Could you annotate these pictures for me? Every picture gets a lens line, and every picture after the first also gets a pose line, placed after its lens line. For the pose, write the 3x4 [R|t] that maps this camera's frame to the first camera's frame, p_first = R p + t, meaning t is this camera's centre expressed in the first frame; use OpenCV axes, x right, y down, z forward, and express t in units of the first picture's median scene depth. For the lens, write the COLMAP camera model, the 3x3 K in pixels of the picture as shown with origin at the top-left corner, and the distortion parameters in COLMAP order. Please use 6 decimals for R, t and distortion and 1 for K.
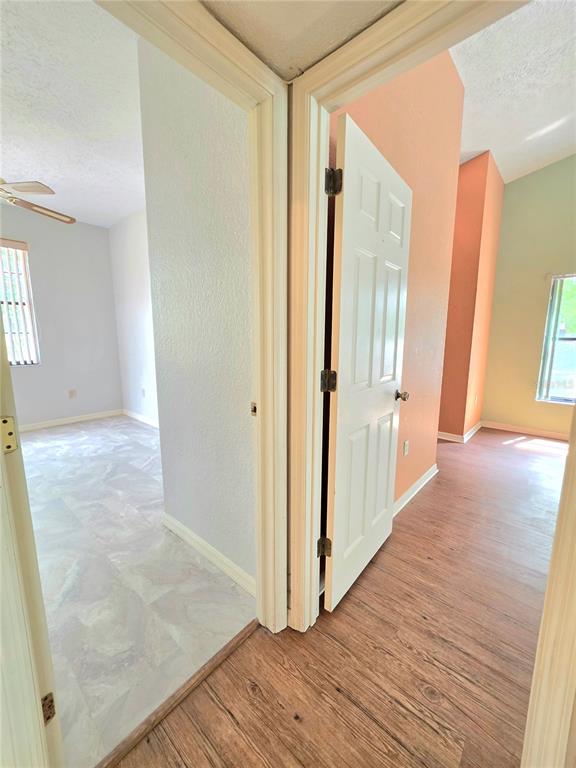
lens RADIAL K [[309.6, 0, 291.9], [0, 309.6, 387.9], [0, 0, 1]] dist [-0.000254, 0.000023]
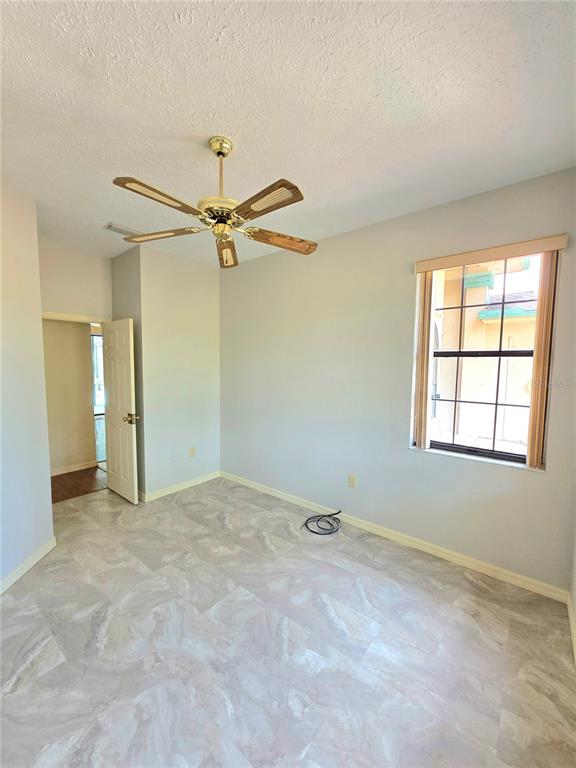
lens RADIAL K [[306.1, 0, 285.6], [0, 306.1, 387.3], [0, 0, 1]] dist [-0.001511, -0.000043]
pose [[-0.999314, -0.016404, -0.033192, -0.879780], [-0.023779, 0.971520, 0.235761, -0.337068], [0.028379, 0.236389, -0.971244, 1.413723]]
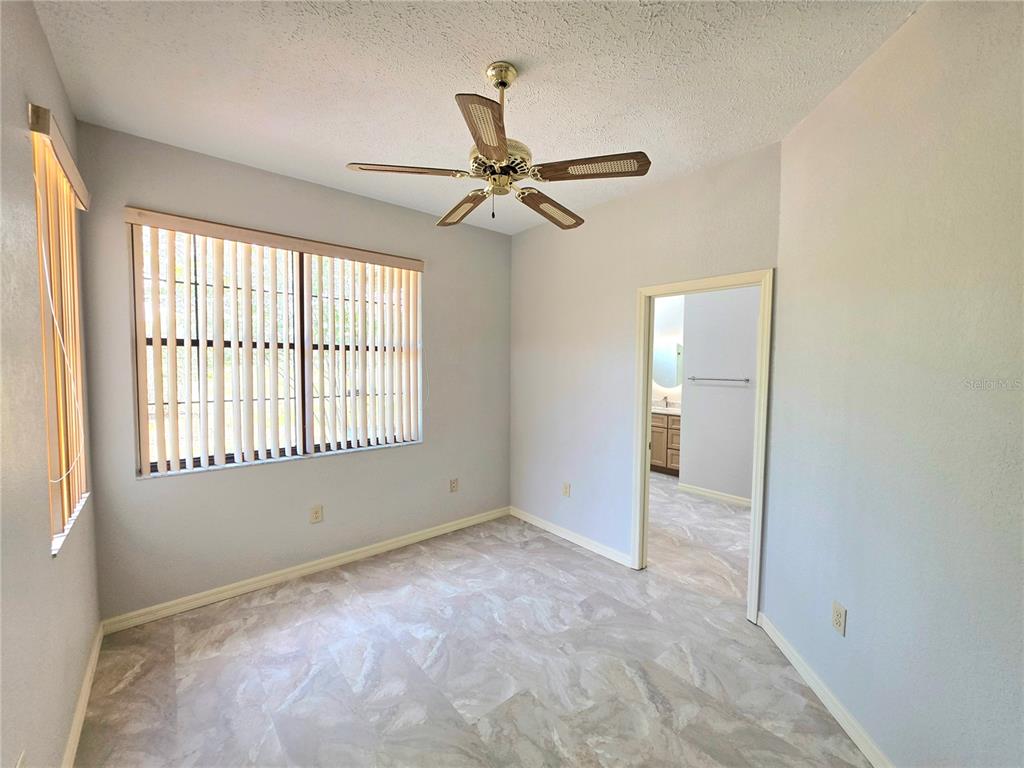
lens RADIAL K [[412.8, 0, 515.0], [0, 412.8, 381.8], [0, 0, 1]] dist [-0.000254, 0.000023]
pose [[0.988609, 0.006316, -0.150376, -0.662430], [-0.024645, 0.992427, -0.120339, -0.134808], [0.148477, 0.122674, 0.981277, 0.232044]]
